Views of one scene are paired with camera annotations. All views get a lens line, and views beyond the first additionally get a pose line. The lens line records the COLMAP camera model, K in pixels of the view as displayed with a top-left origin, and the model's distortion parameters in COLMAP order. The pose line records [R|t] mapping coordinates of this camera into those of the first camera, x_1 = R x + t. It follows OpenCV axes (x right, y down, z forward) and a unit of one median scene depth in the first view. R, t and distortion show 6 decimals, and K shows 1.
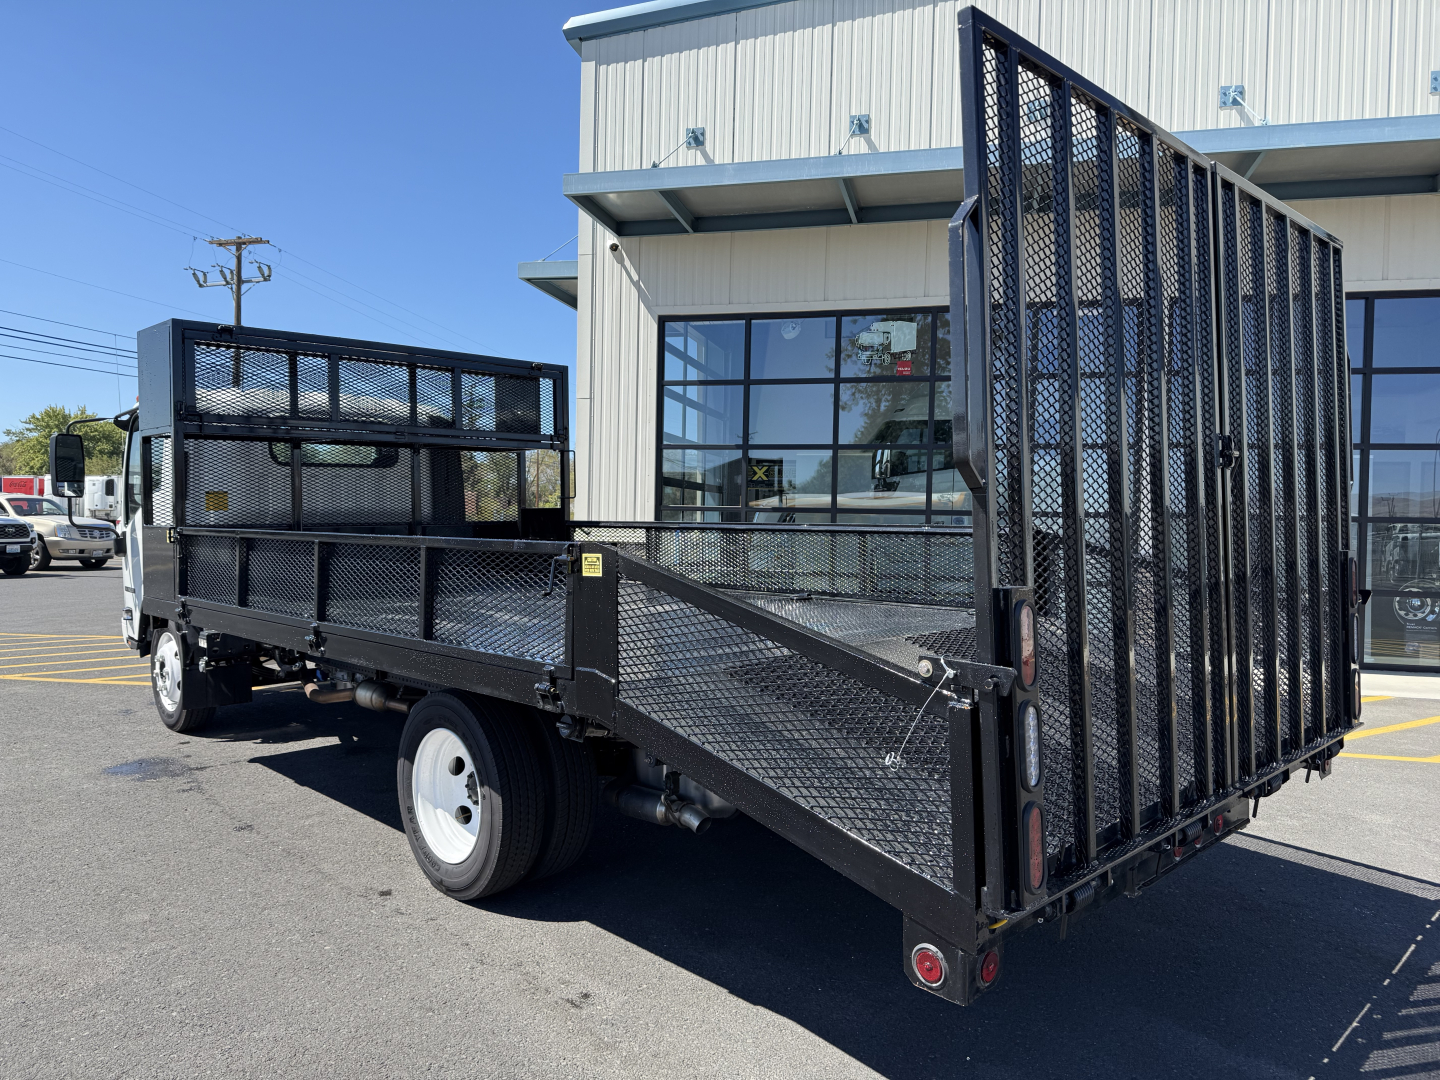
lens RADIAL K [[1028.8, 0, 720.0], [0, 1028.8, 540.0], [0, 0, 1]] dist [0.006031, -0.102186]
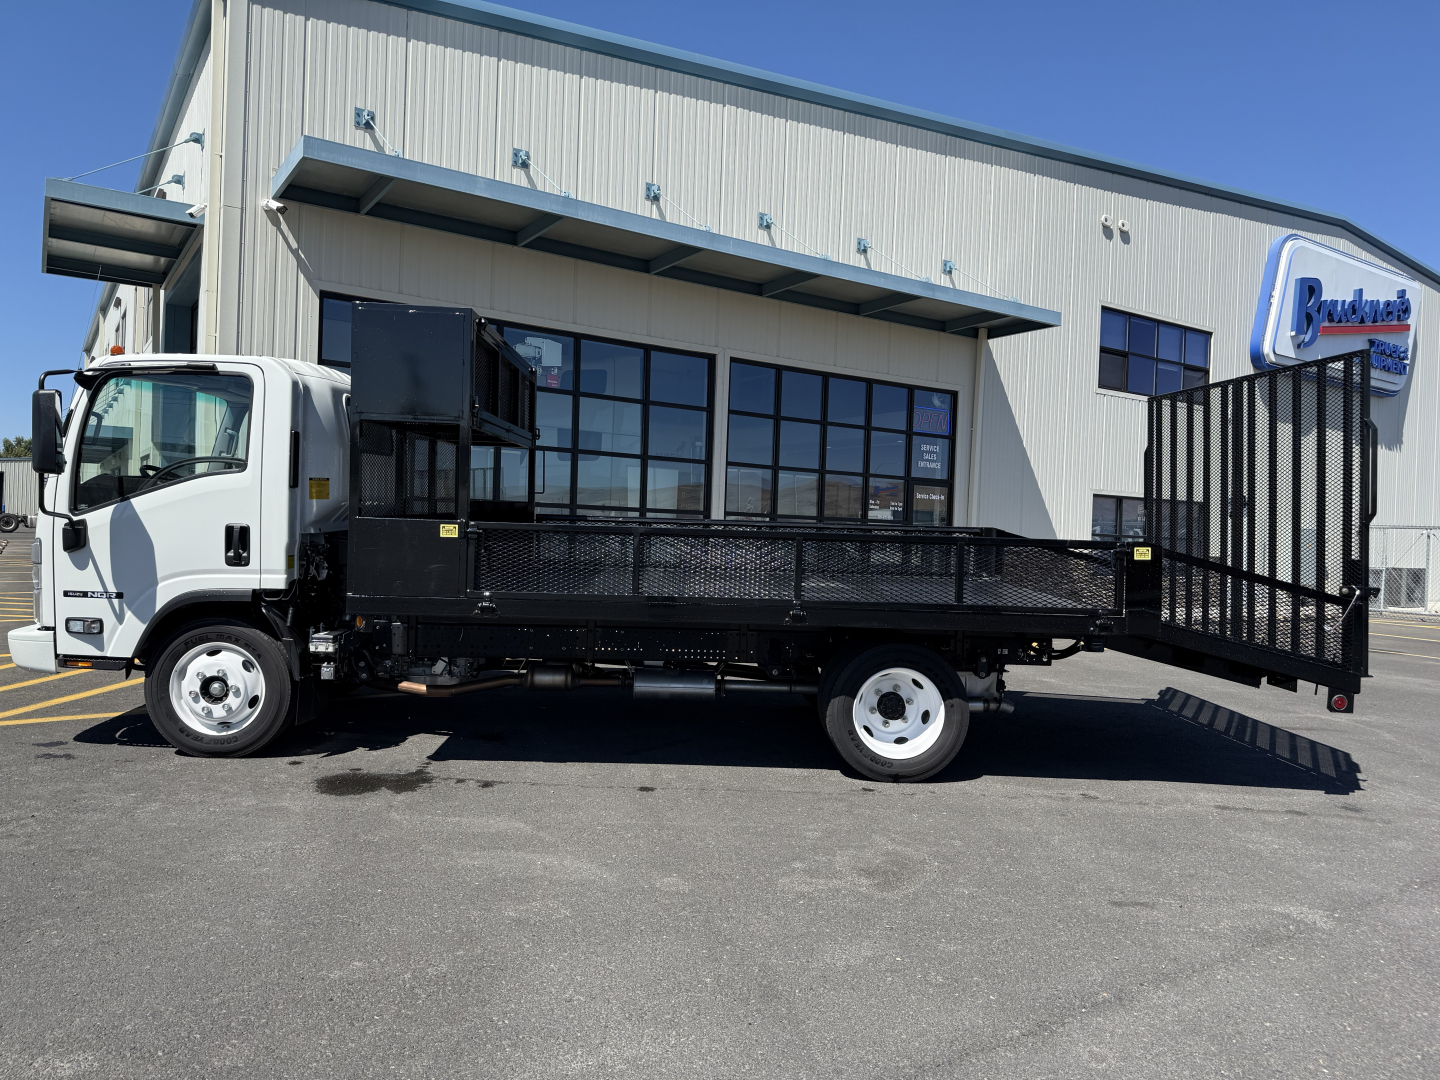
lens RADIAL K [[1016.9, 0, 720.0], [0, 1016.9, 540.0], [0, 0, 1]] dist [-0.058837, 0.000371]
pose [[0.613985, -0.000131, 0.789317, -0.599682], [-0.013525, 0.999851, 0.010686, -0.000843], [-0.789201, -0.017236, 0.613892, 0.134849]]
